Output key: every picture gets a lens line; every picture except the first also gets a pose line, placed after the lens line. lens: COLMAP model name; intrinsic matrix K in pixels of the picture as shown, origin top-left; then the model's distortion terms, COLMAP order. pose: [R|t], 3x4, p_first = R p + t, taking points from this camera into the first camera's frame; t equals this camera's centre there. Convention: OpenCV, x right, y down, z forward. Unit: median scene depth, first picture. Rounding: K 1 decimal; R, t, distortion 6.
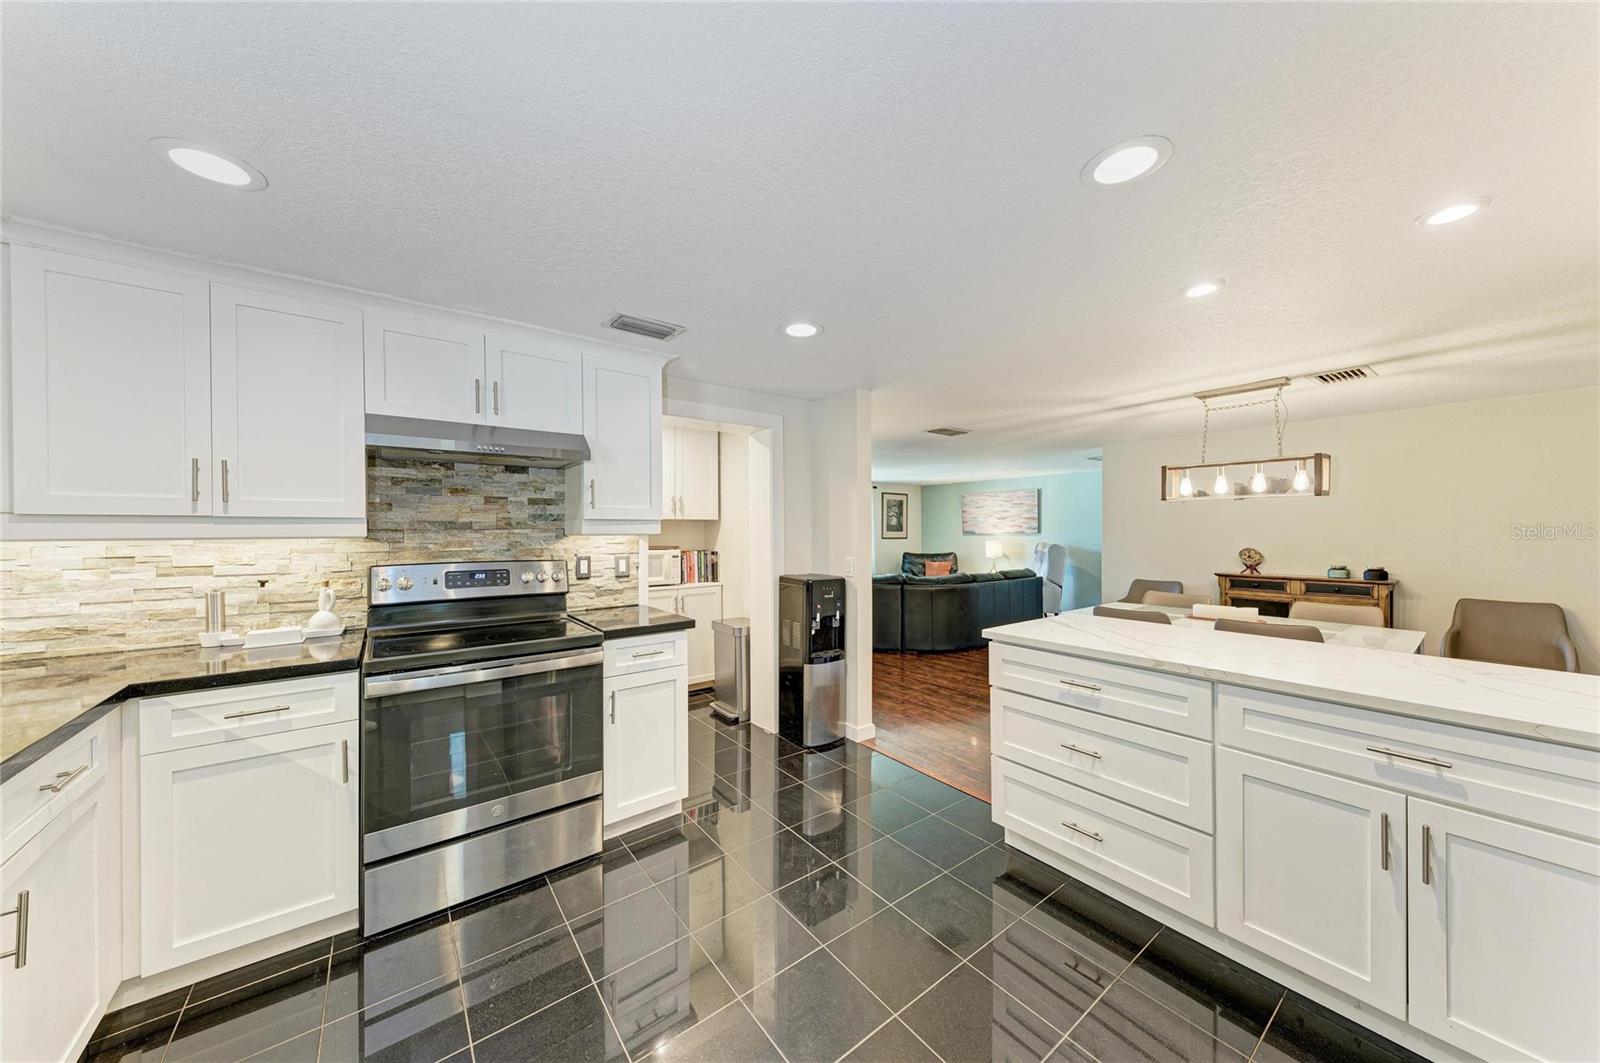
lens RADIAL K [[540.6, 0, 798.4], [0, 540.6, 535.7], [0, 0, 1]] dist [0.014908, -0.001202]
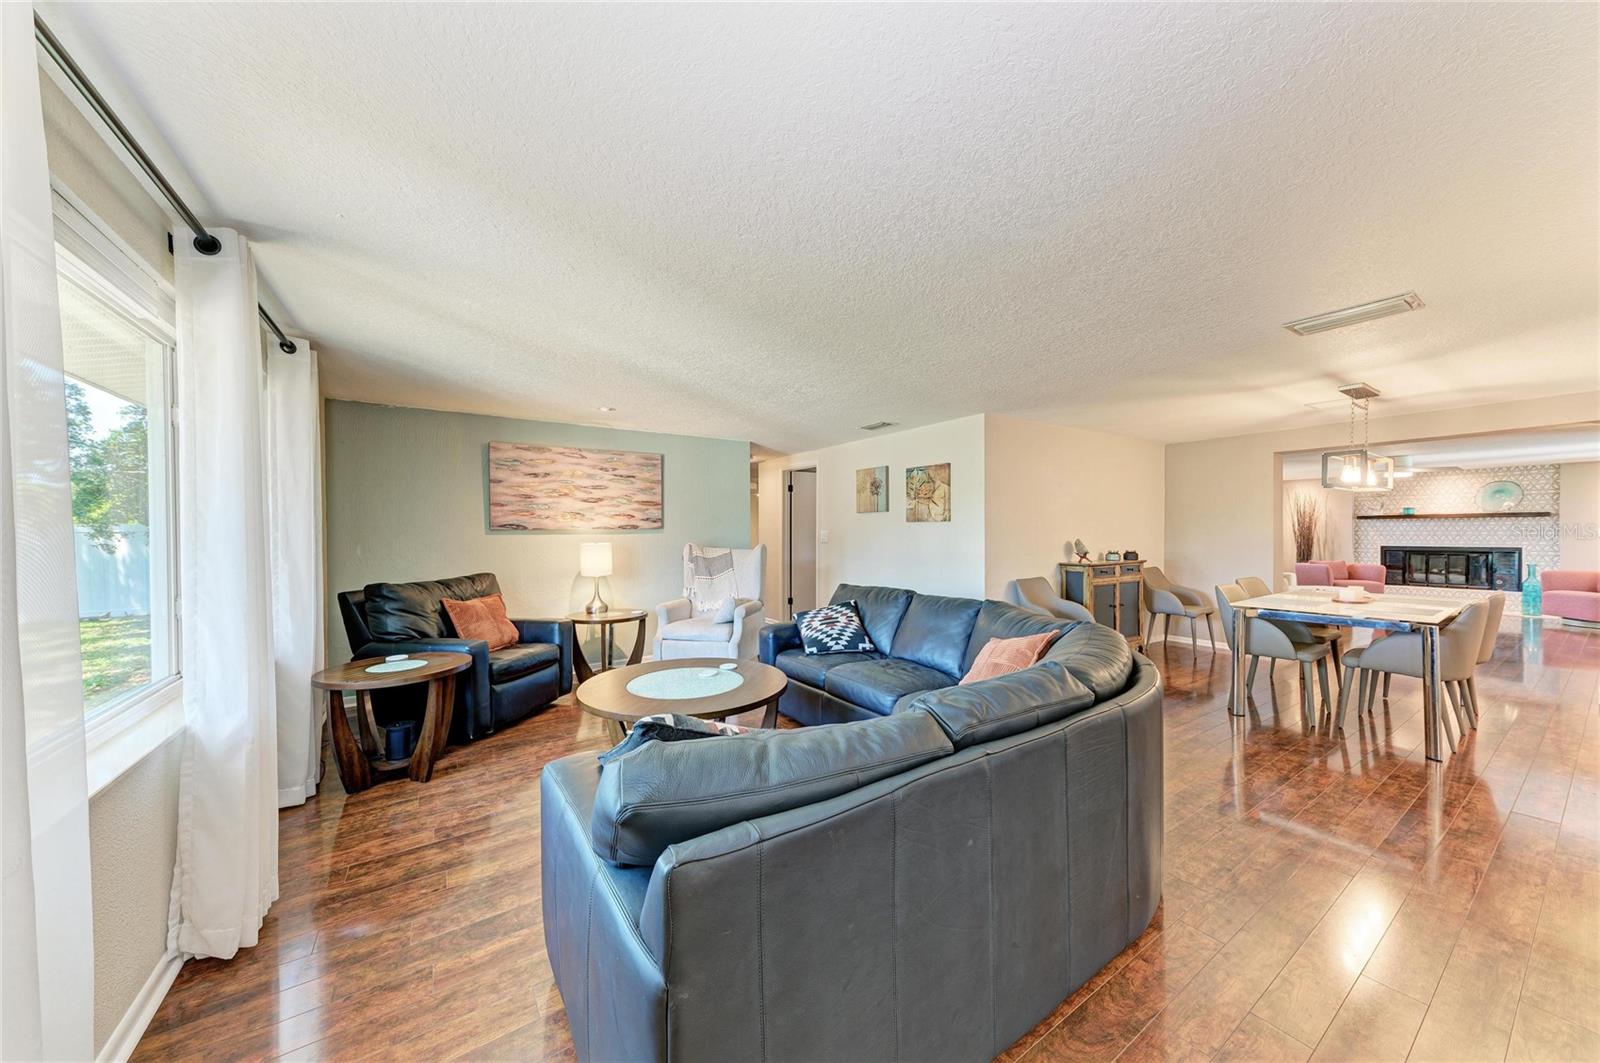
lens RADIAL K [[540.6, 0, 801.3], [0, 540.6, 536.8], [0, 0, 1]] dist [0.014908, -0.001202]
pose [[0.062734, -0.005695, 0.998014, -0.508470], [0.012183, 0.999914, 0.004940, 0.013142], [-0.997956, 0.011849, 0.062798, 2.756810]]
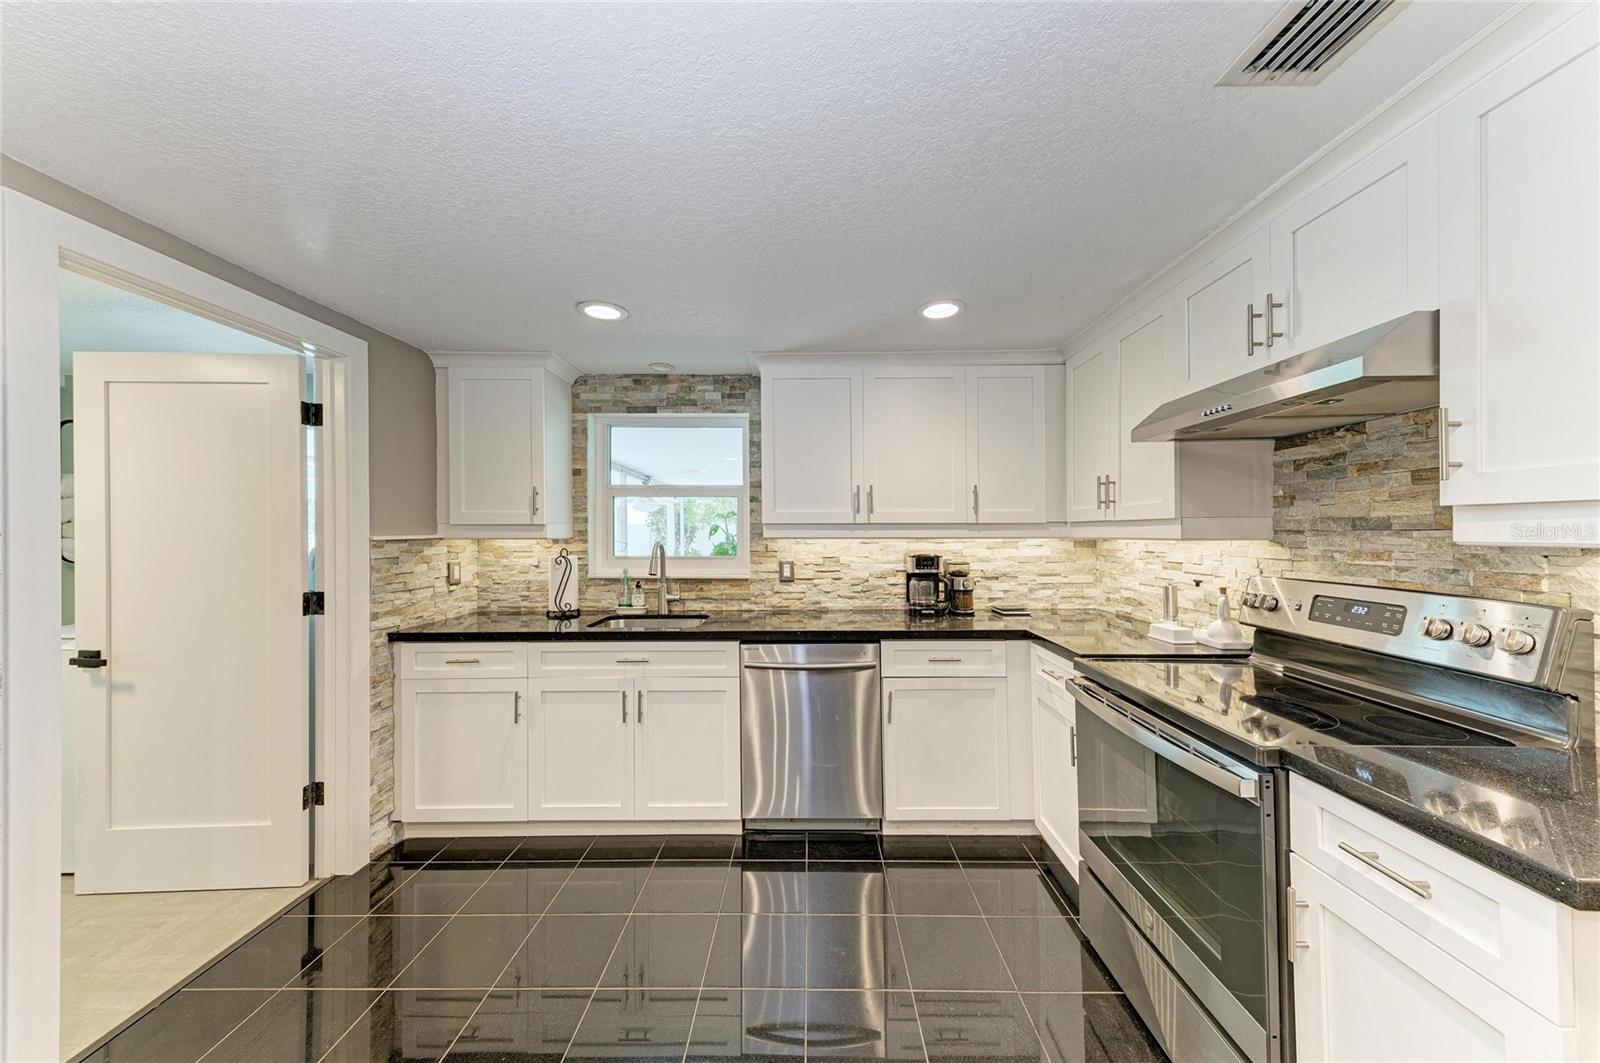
lens RADIAL K [[540.6, 0, 797.3], [0, 540.6, 530.1], [0, 0, 1]] dist [0.014908, -0.001202]
pose [[-0.621264, 0.002011, -0.783599, 0.238126], [-0.002252, 0.999988, 0.004352, -0.012370], [0.783598, 0.004469, -0.621252, 0.845021]]
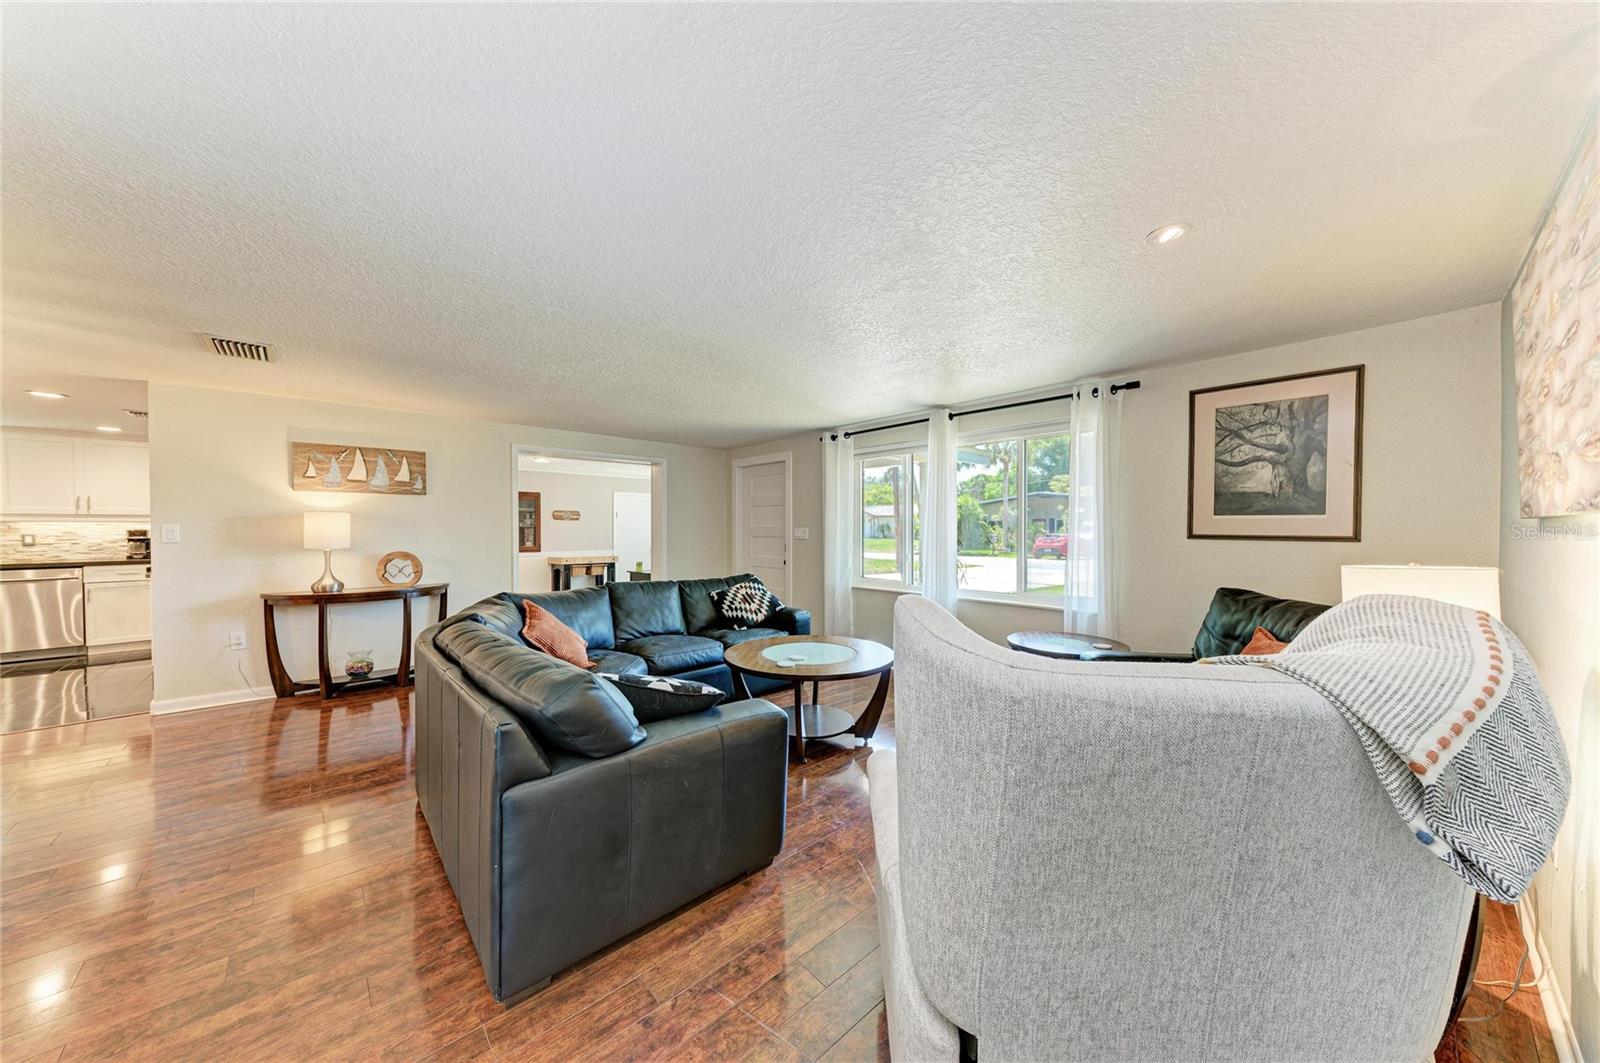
lens RADIAL K [[540.6, 0, 802.0], [0, 540.6, 530.1], [0, 0, 1]] dist [0.014908, -0.001202]
pose [[0.089460, 0.008069, -0.995958, 1.766946], [-0.008453, 0.999937, 0.007342, 0.000900], [0.995954, 0.007762, 0.089523, 2.917765]]
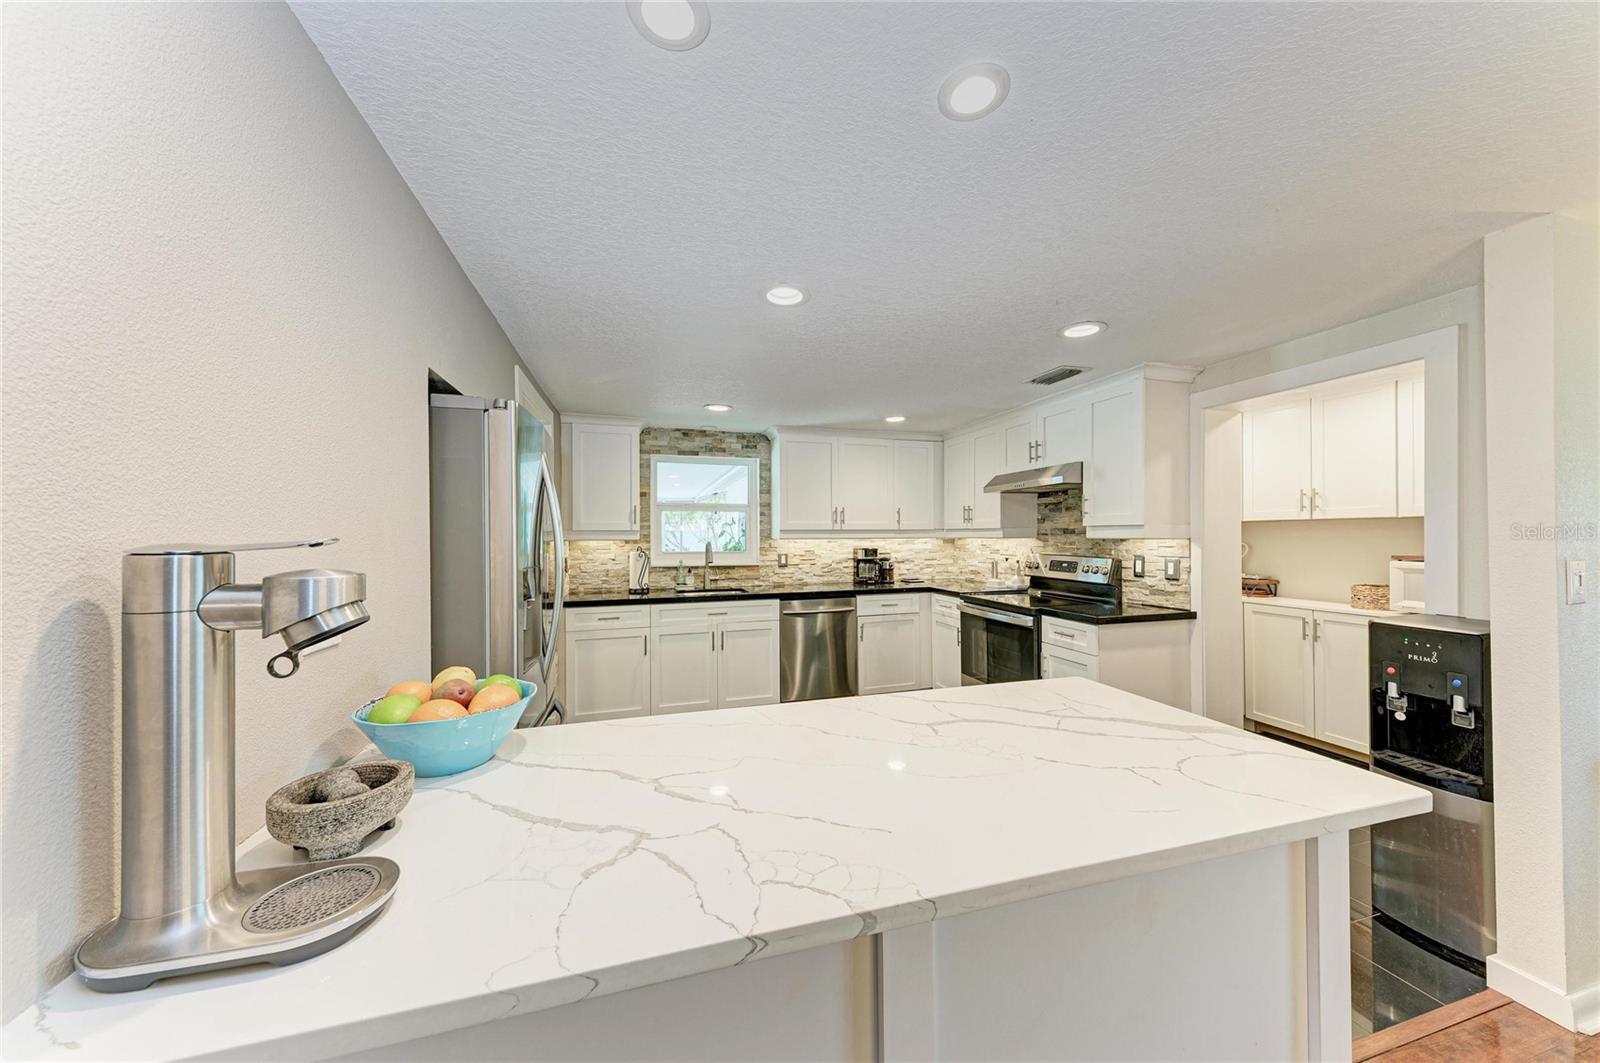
lens RADIAL K [[540.6, 0, 790.3], [0, 540.6, 540.4], [0, 0, 1]] dist [0.014908, -0.001202]
pose [[-0.368054, 0.016176, -0.929664, 1.025676], [-0.001774, 0.999835, 0.018099, -0.018185], [0.929803, 0.008311, -0.367965, 0.801664]]
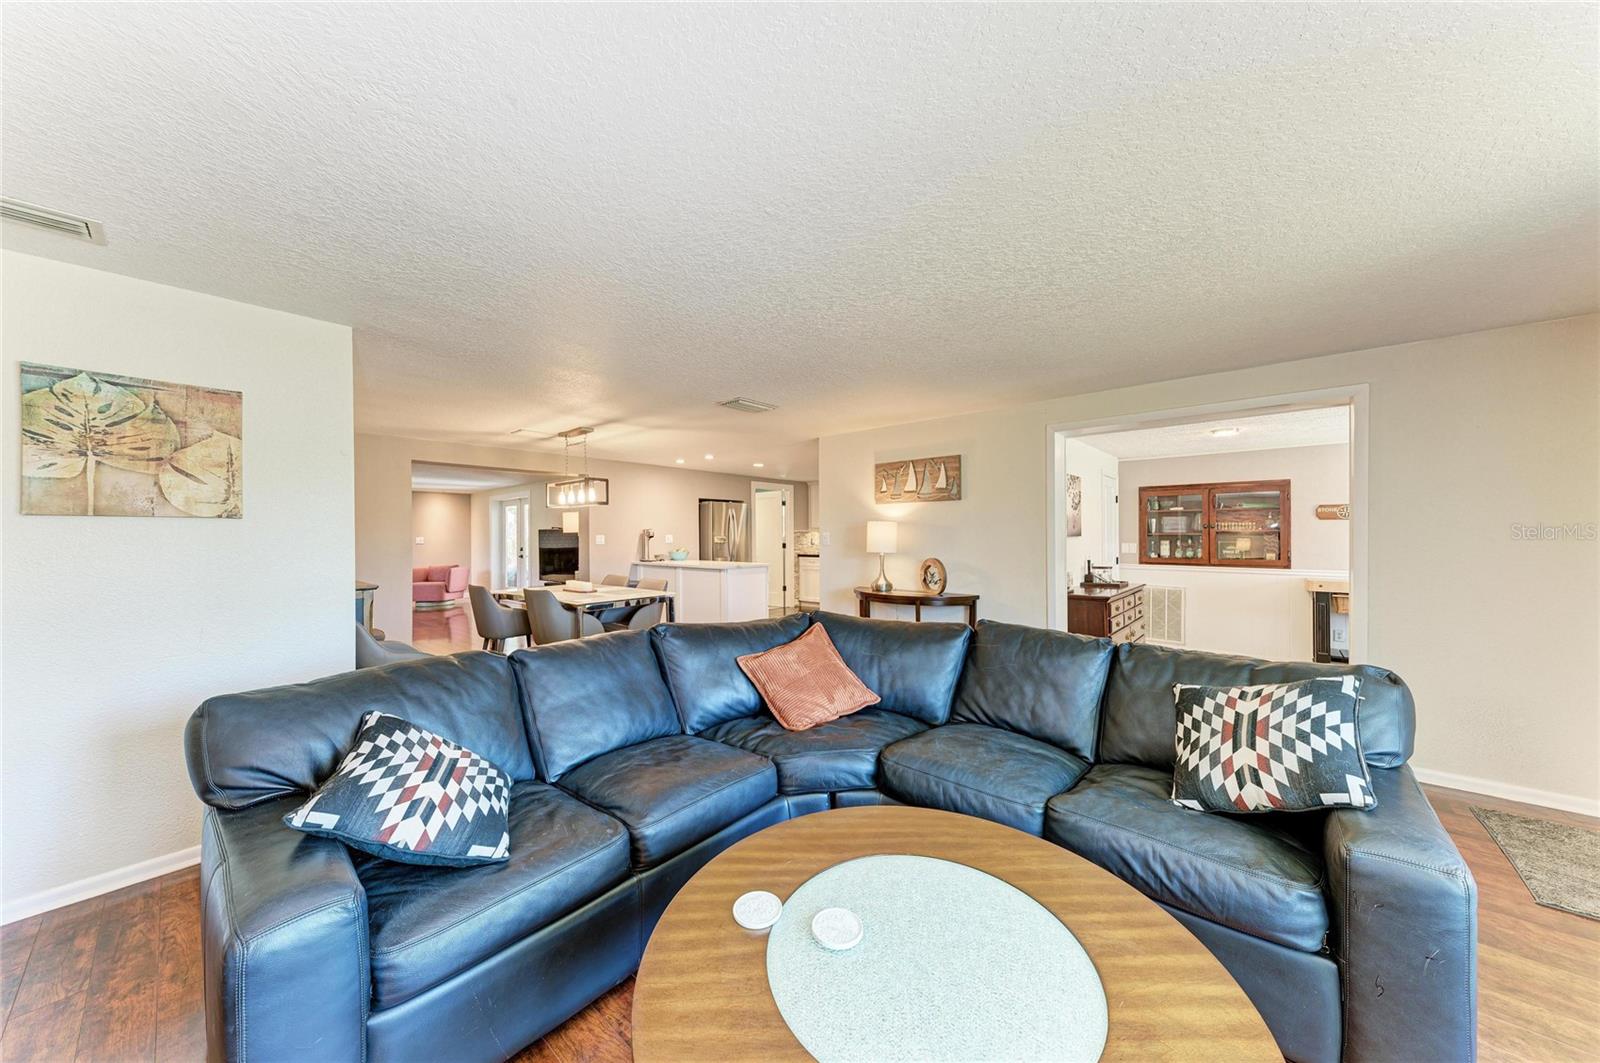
lens RADIAL K [[540.6, 0, 800.1], [0, 540.6, 536.0], [0, 0, 1]] dist [0.014908, -0.001202]
pose [[-0.978708, 0.010033, -0.205014, 0.695476], [0.007973, 0.999909, 0.010870, -0.000889], [0.205104, 0.009004, -0.978699, 3.396657]]
